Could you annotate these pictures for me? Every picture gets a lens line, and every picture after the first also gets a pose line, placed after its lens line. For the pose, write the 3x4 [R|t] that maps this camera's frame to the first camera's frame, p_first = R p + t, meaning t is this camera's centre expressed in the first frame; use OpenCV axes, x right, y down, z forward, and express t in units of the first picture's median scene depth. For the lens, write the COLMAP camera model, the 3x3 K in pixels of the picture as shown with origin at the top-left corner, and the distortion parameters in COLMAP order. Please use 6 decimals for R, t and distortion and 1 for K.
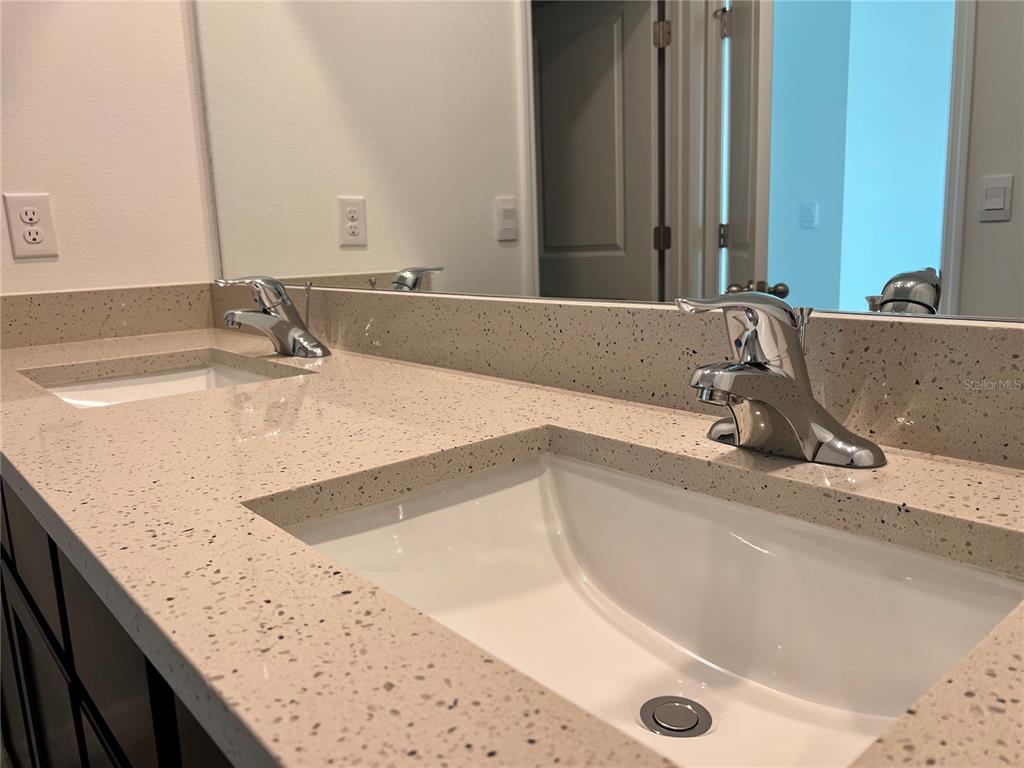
lens RADIAL K [[769.4, 0, 518.6], [0, 769.4, 381.0], [0, 0, 1]] dist [0.048311, -0.052385]
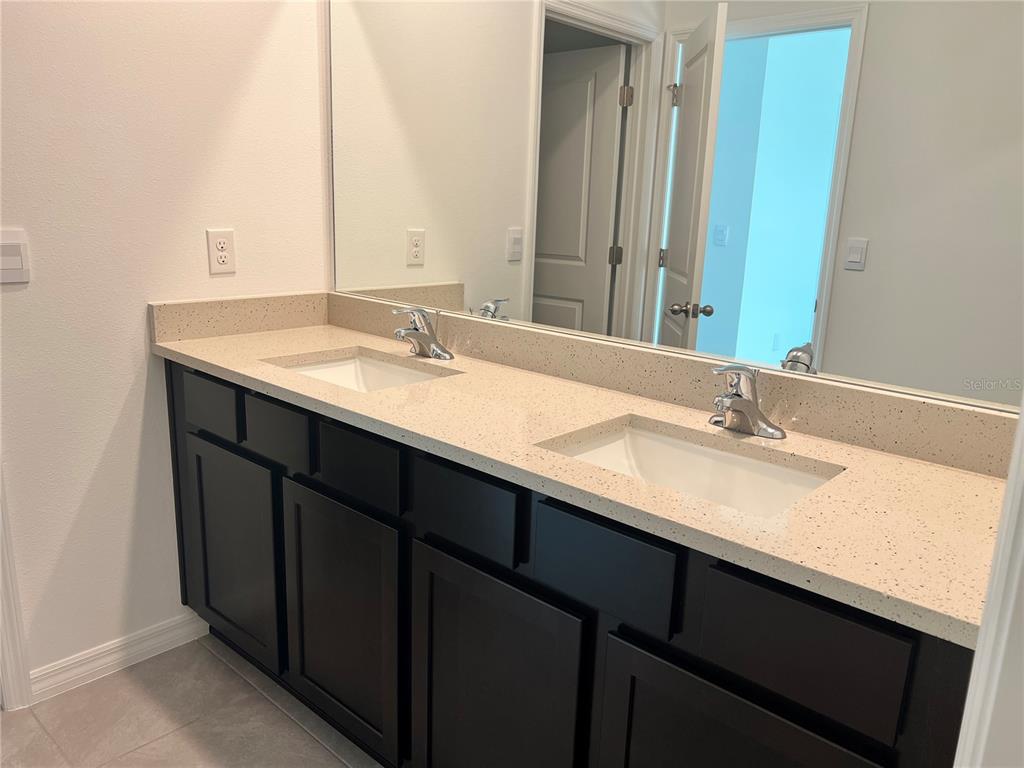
lens RADIAL K [[770.8, 0, 520.3], [0, 770.8, 385.0], [0, 0, 1]] dist [0.096441, -0.139674]
pose [[0.989097, 0.040519, 0.141581, -0.538168], [-0.048388, 0.997444, 0.052582, -0.111231], [-0.139089, -0.058860, 0.988529, -0.984895]]
